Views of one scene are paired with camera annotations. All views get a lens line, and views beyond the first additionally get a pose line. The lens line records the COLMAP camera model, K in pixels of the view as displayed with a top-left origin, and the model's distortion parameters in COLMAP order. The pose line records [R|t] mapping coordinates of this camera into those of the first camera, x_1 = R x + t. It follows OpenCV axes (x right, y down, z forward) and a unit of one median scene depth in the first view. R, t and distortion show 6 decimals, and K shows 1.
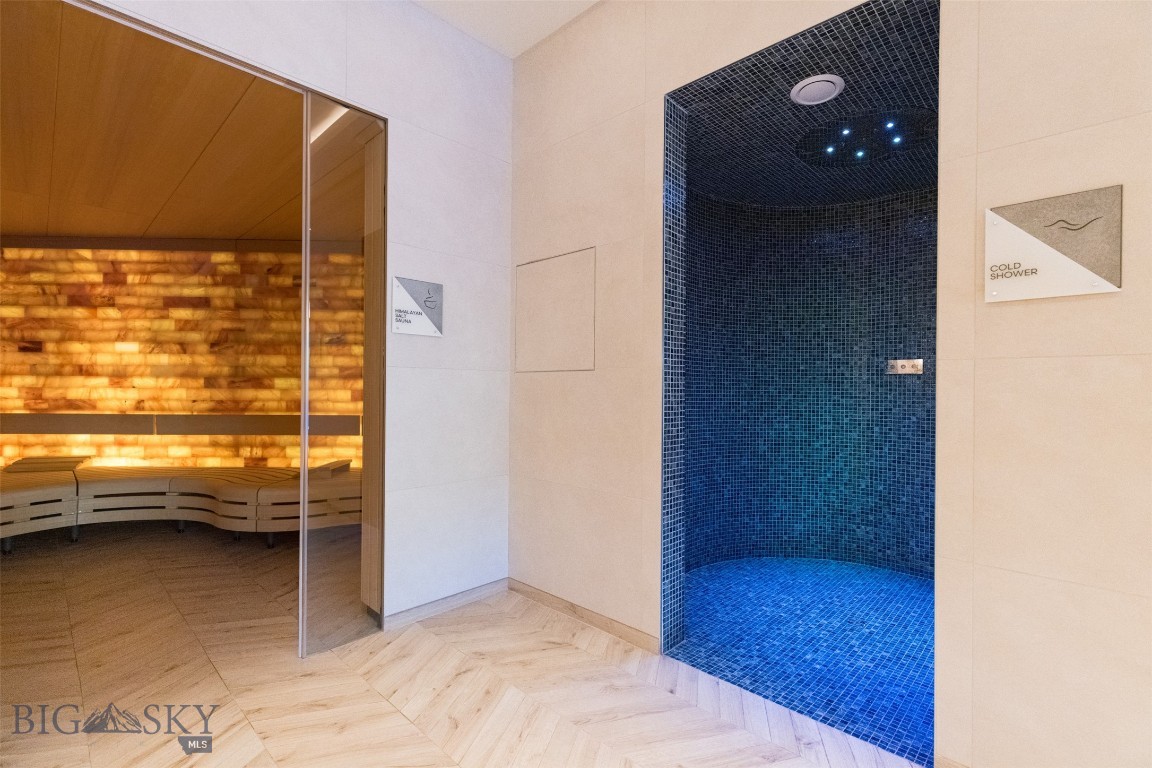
lens RADIAL K [[528.1, 0, 629.0], [0, 528.1, 383.3], [0, 0, 1]] dist [-0.003961, -0.000203]
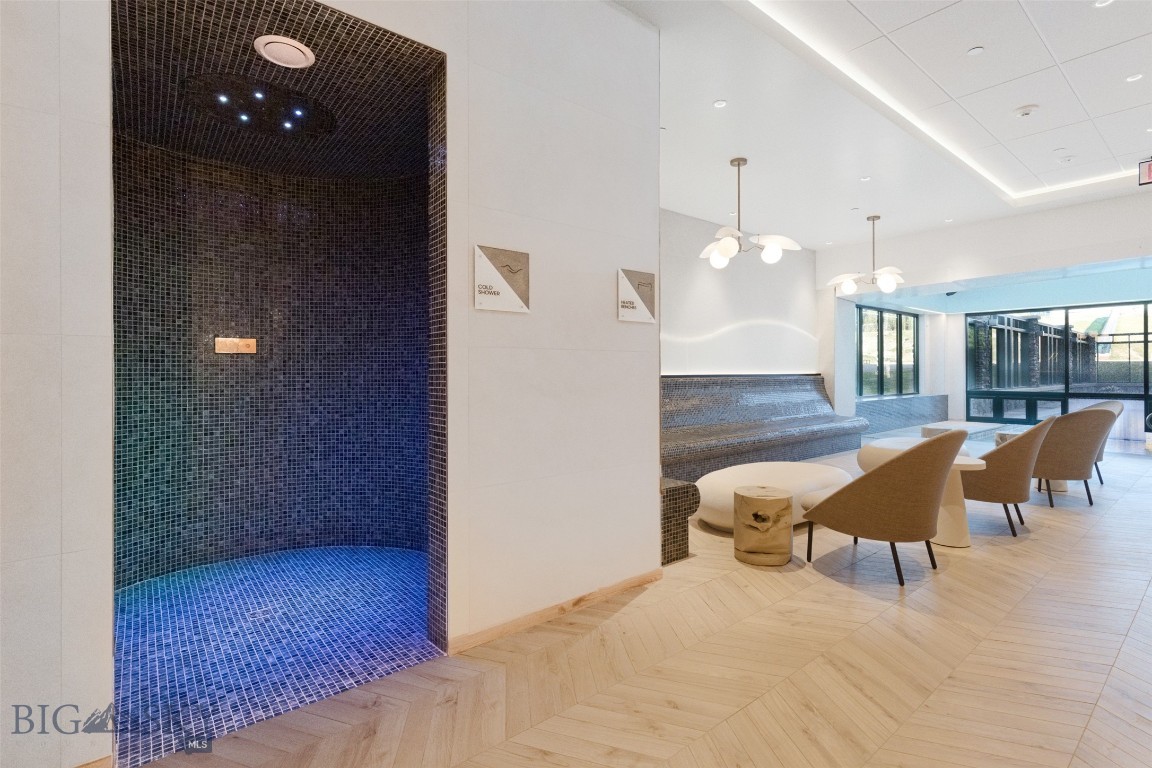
lens RADIAL K [[539.7, 0, 574.4], [0, 539.7, 364.3], [0, 0, 1]] dist [0.003598, -0.000048]
pose [[0.152533, -0.000433, 0.988298, -0.350152], [-0.003883, 0.999992, 0.001038, -0.000519], [-0.988291, -0.003996, 0.152530, 0.228432]]
